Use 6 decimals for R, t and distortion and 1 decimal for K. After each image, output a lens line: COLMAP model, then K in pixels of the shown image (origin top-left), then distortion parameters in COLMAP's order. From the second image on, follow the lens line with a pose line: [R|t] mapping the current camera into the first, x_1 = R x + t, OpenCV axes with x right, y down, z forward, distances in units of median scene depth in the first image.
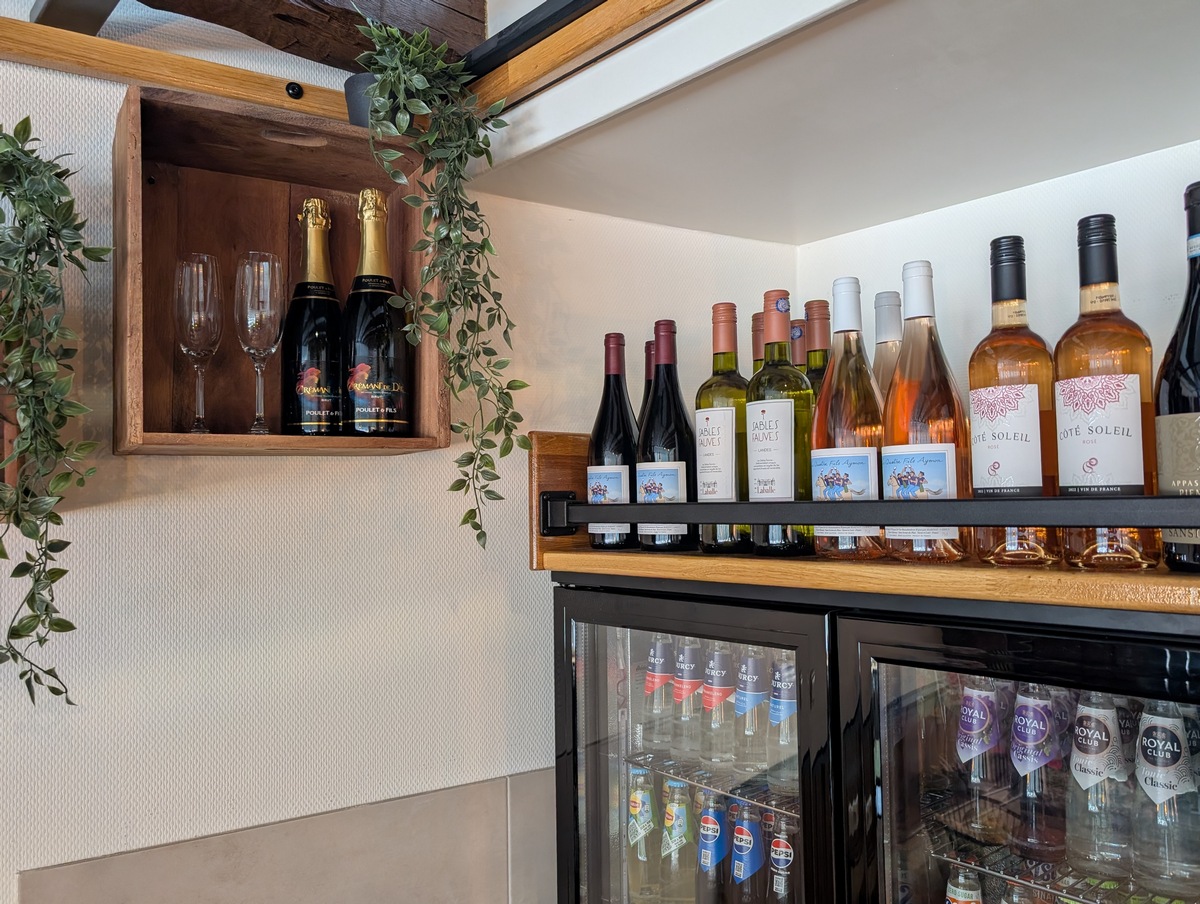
lens RADIAL K [[901.4, 0, 607.0], [0, 901.4, 444.6], [0, 0, 1]] dist [-0.003323, -0.001932]
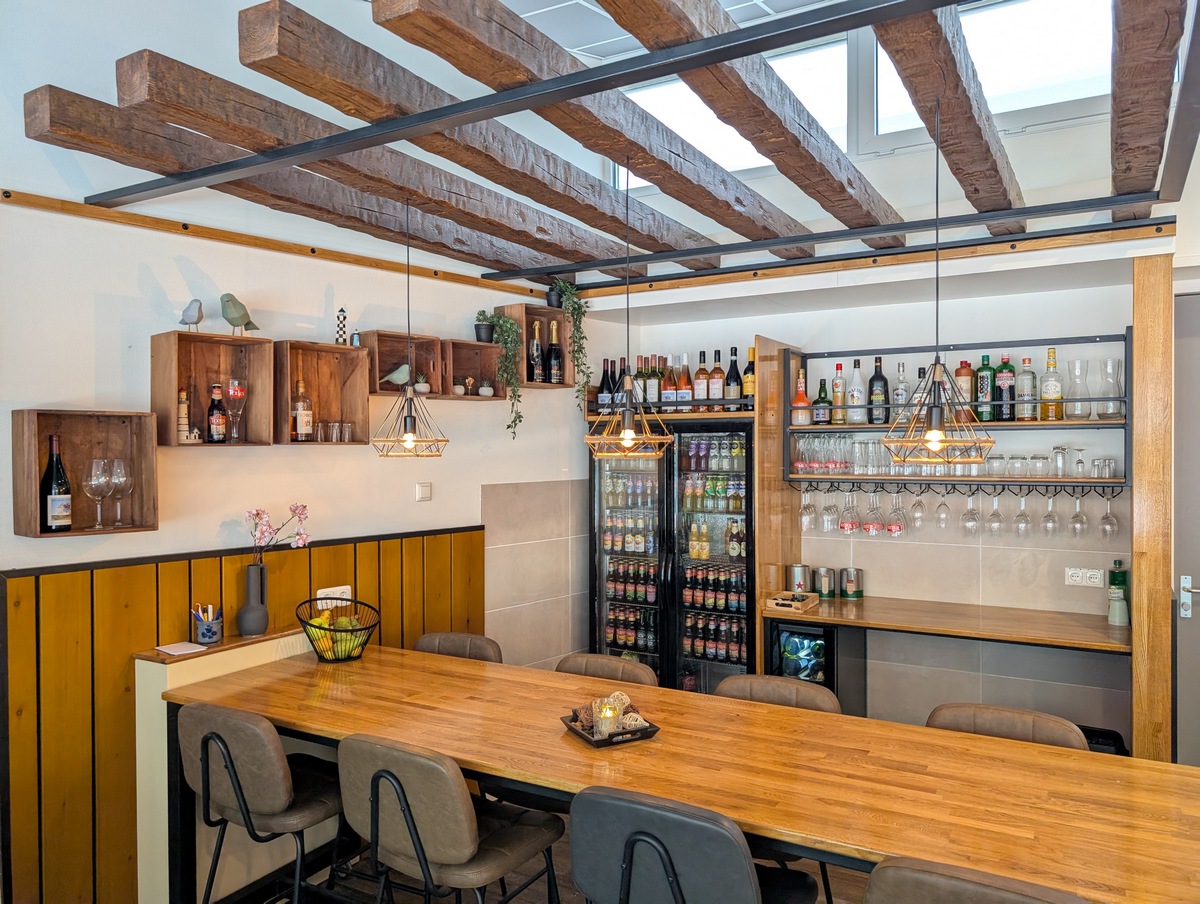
lens RADIAL K [[901.4, 0, 594.6], [0, 901.4, 453.0], [0, 0, 1]] dist [-0.003323, -0.001932]
pose [[0.955585, 0.013148, 0.294424, -1.406331], [-0.031658, 0.997803, 0.058193, 0.064063], [-0.293012, -0.064929, 0.953902, -3.204445]]
